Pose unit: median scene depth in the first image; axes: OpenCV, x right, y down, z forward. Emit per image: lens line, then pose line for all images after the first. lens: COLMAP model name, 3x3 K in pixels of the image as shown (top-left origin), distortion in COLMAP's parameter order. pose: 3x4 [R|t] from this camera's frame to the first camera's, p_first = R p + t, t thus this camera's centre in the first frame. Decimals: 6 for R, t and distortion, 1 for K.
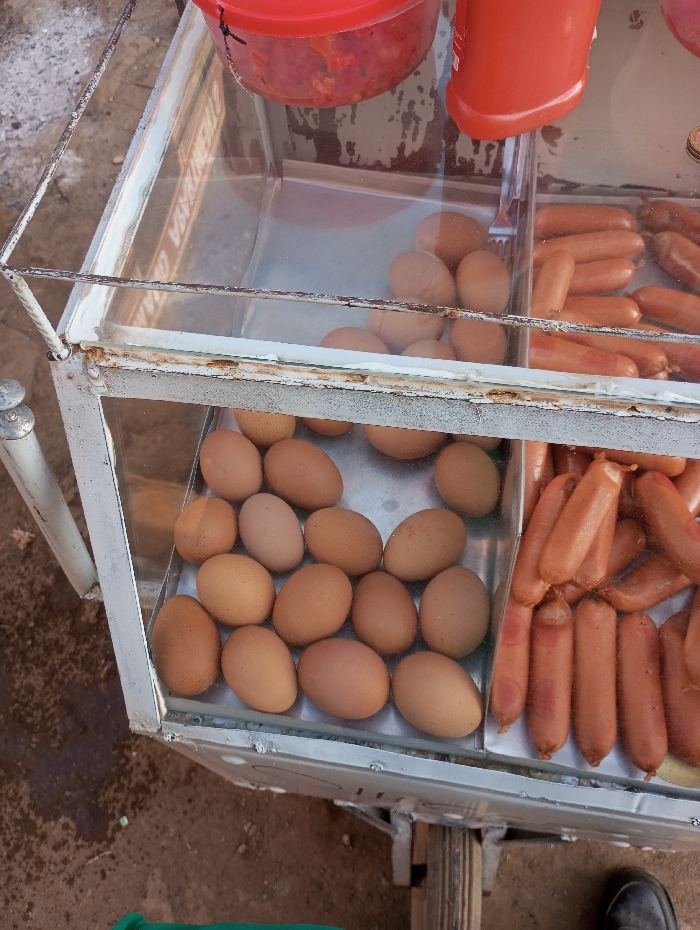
lens RADIAL K [[765.7, 0, 349.6], [0, 765.7, 464.8], [0, 0, 1]] dist [0.002631, 0.001612]
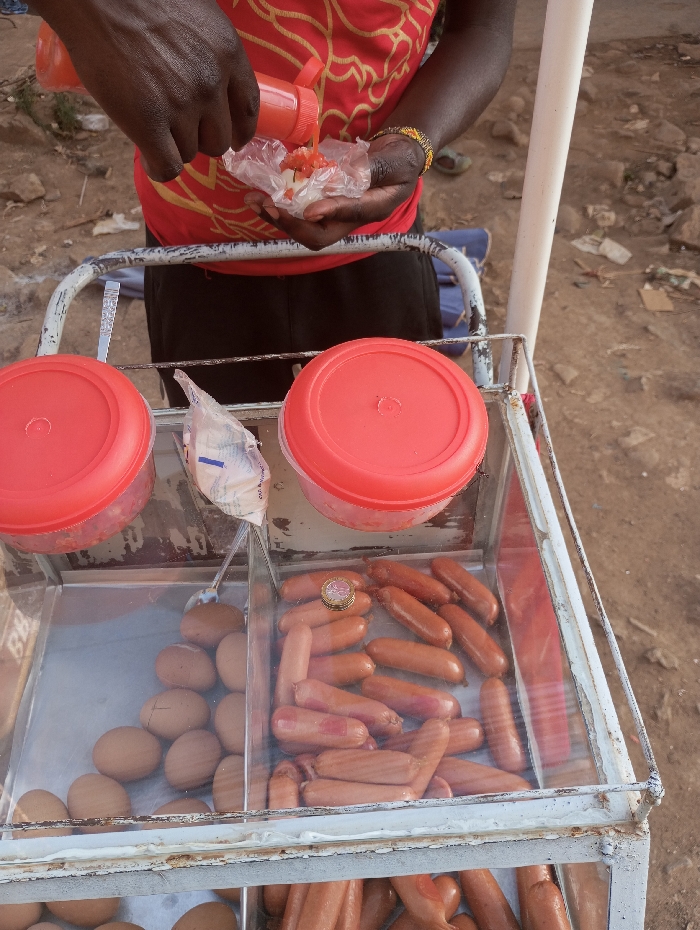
lens RADIAL K [[765.7, 0, 350.3], [0, 765.7, 465.2], [0, 0, 1]] dist [0.002631, 0.001612]
pose [[0.977607, -0.140169, 0.156962, 0.351750], [0.180661, 0.941523, -0.284420, -0.275943], [-0.107917, 0.306408, 0.945763, -0.355218]]
